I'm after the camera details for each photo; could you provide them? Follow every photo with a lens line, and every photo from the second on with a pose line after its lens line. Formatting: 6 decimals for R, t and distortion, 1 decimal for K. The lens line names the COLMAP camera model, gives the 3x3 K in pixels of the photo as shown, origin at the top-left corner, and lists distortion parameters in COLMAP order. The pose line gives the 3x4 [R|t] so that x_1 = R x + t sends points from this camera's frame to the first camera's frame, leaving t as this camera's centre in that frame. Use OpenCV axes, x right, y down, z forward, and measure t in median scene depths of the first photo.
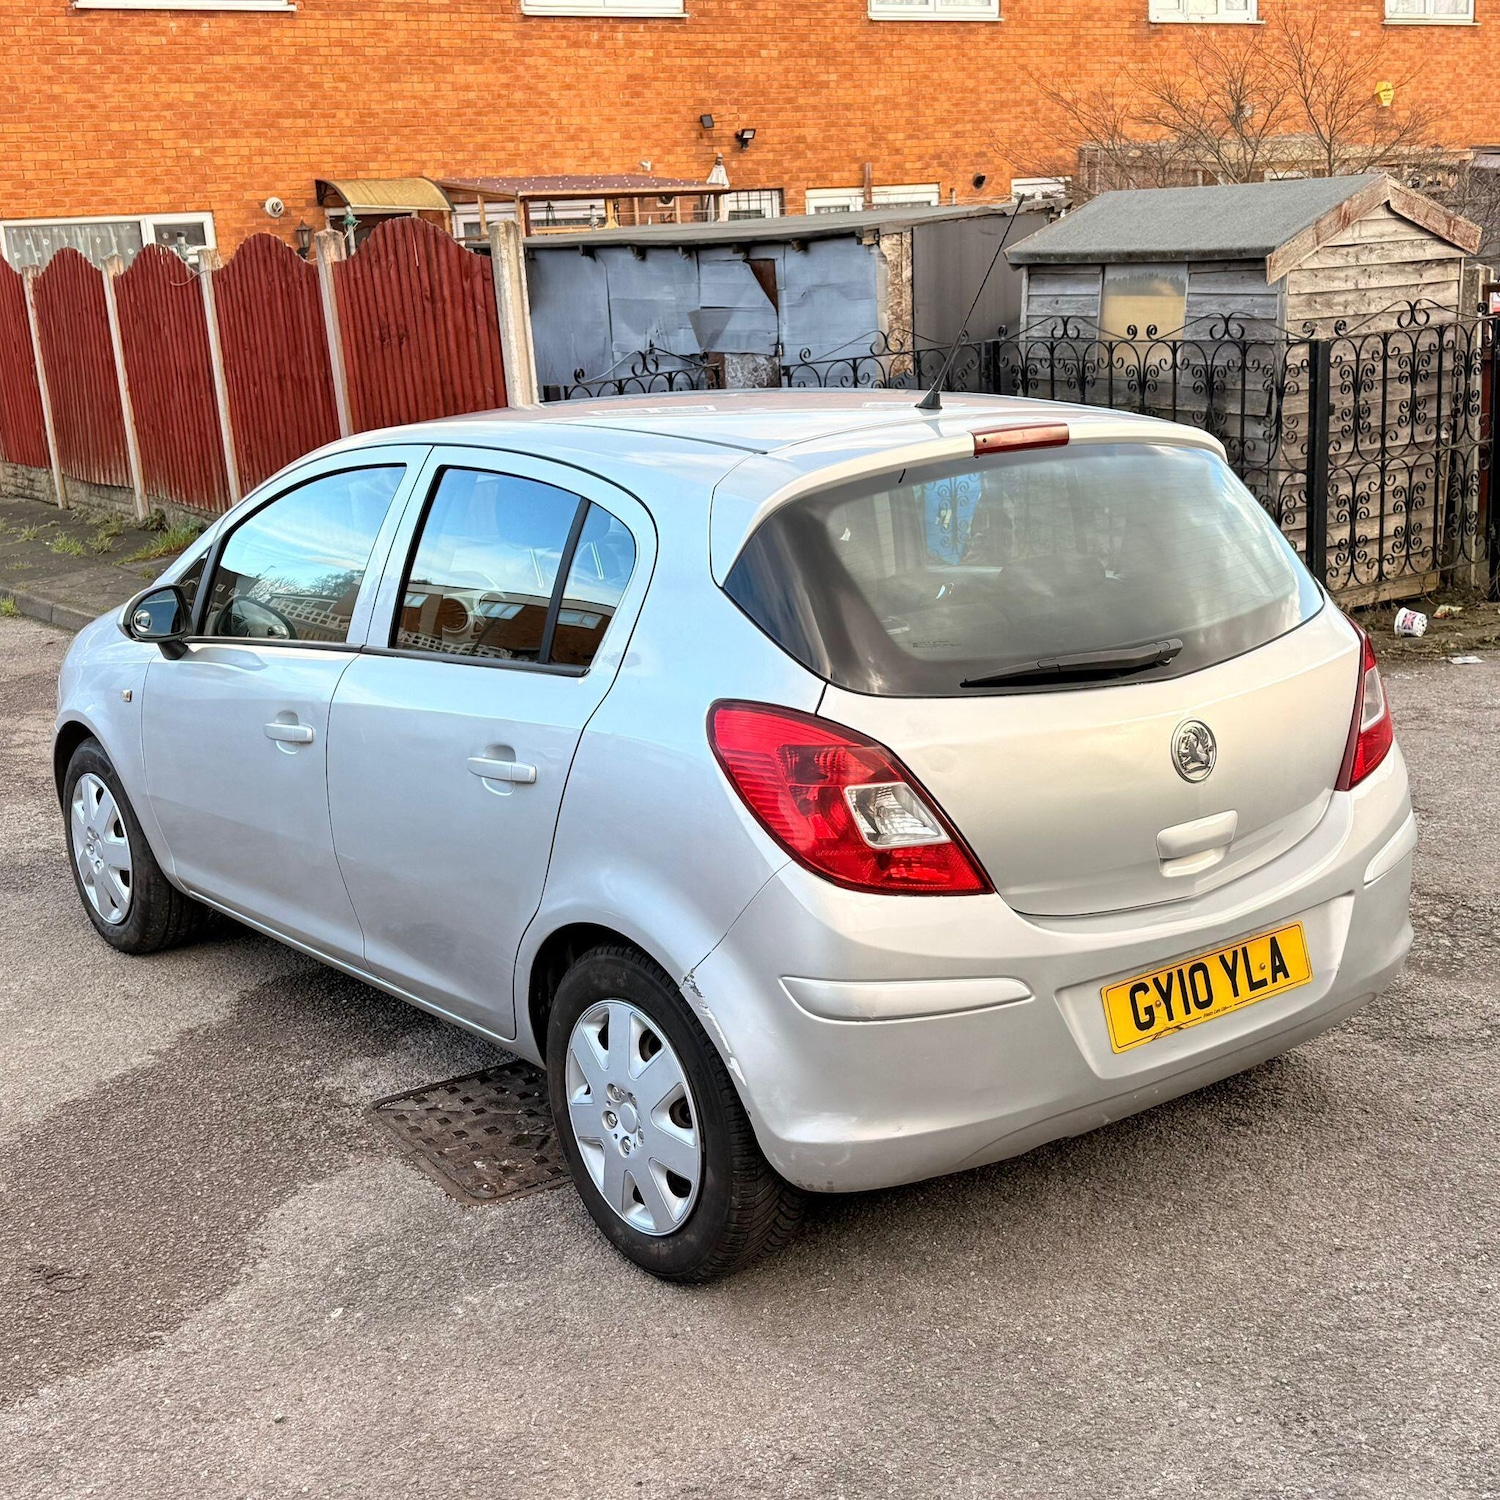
lens RADIAL K [[1943.3, 0, 758.8], [0, 1943.3, 764.3], [0, 0, 1]] dist [0.218870, -0.495401]
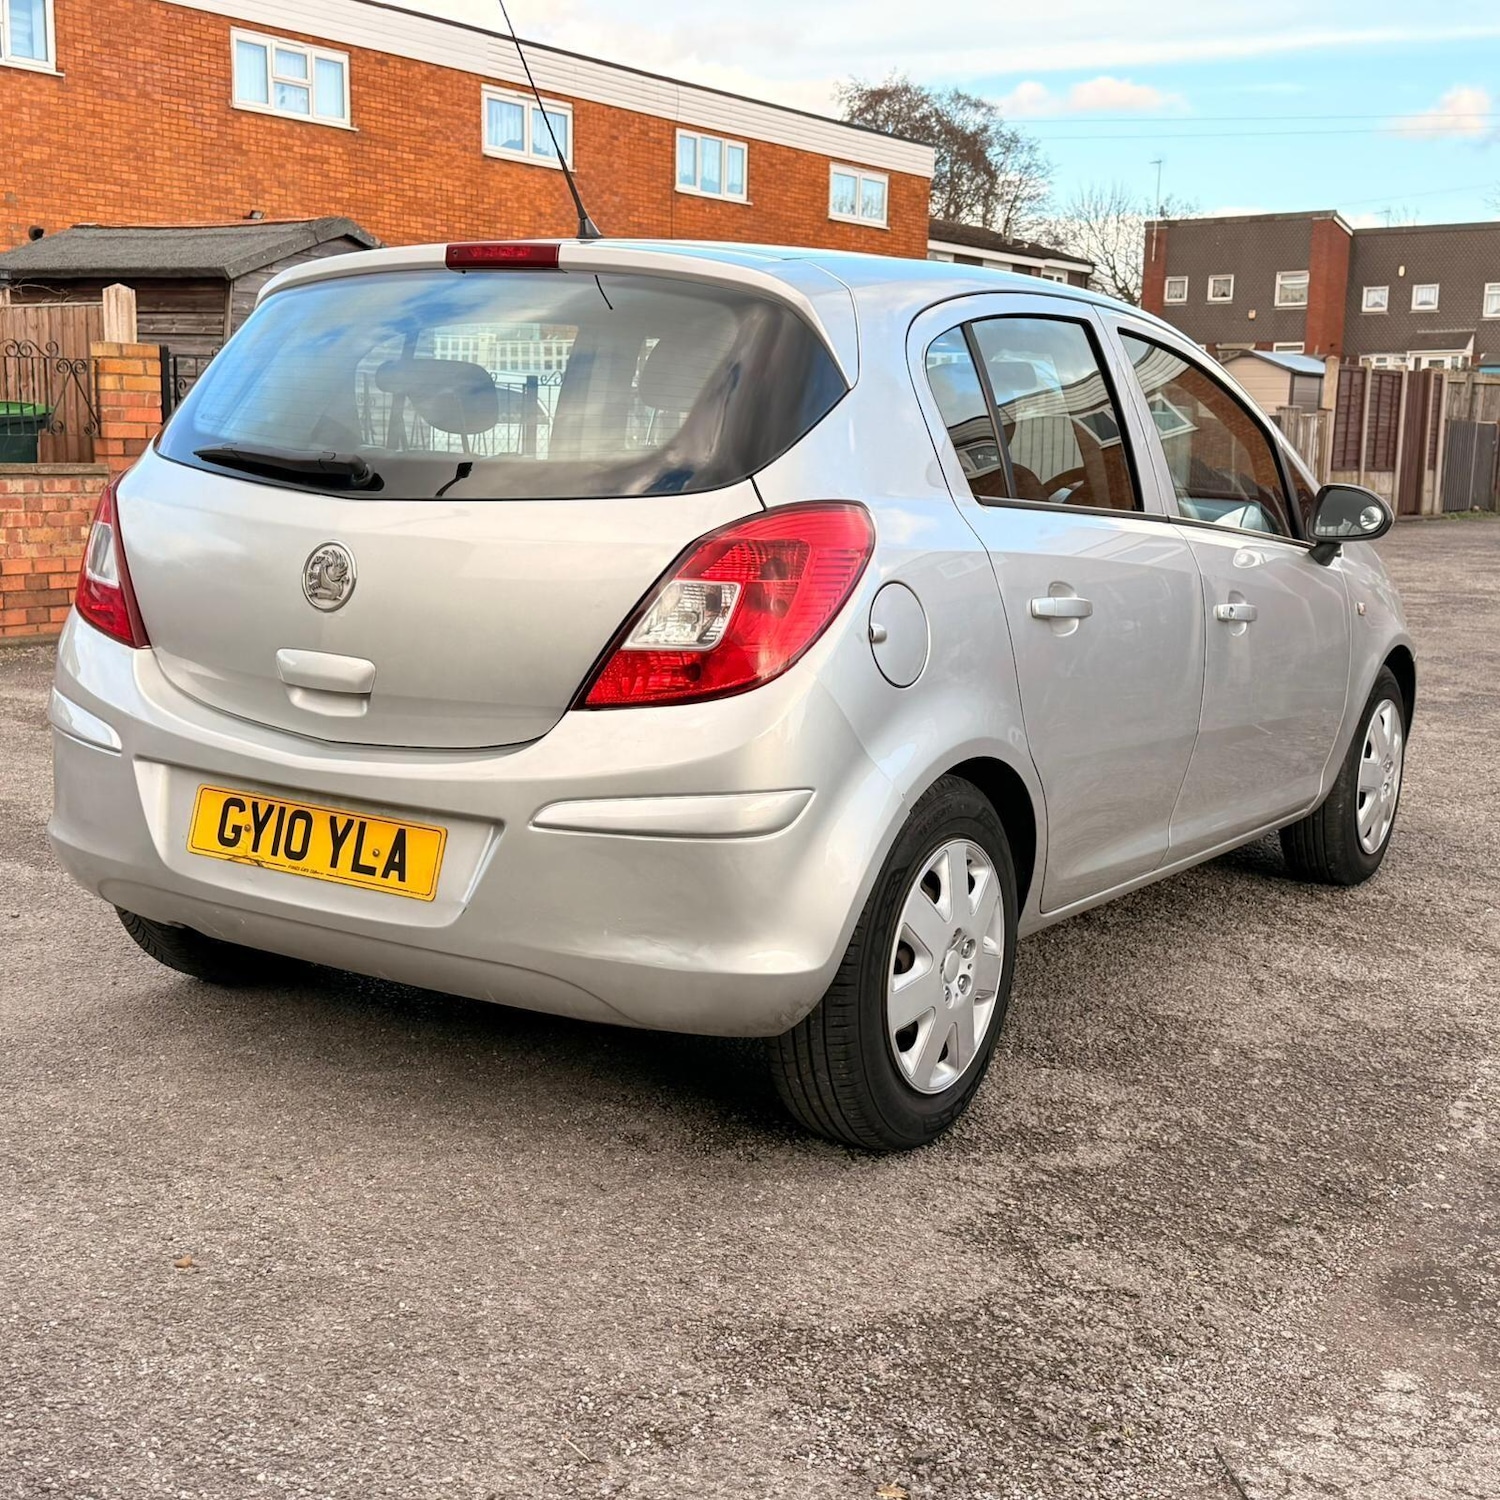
lens RADIAL K [[1943.3, 0, 758.8], [0, 1943.3, 764.3], [0, 0, 1]] dist [0.218870, -0.495401]
pose [[0.339307, 0.216611, -0.915396, 0.415567], [-0.271488, 0.954267, 0.125177, -0.033392], [0.900647, 0.206046, 0.382596, 0.310317]]
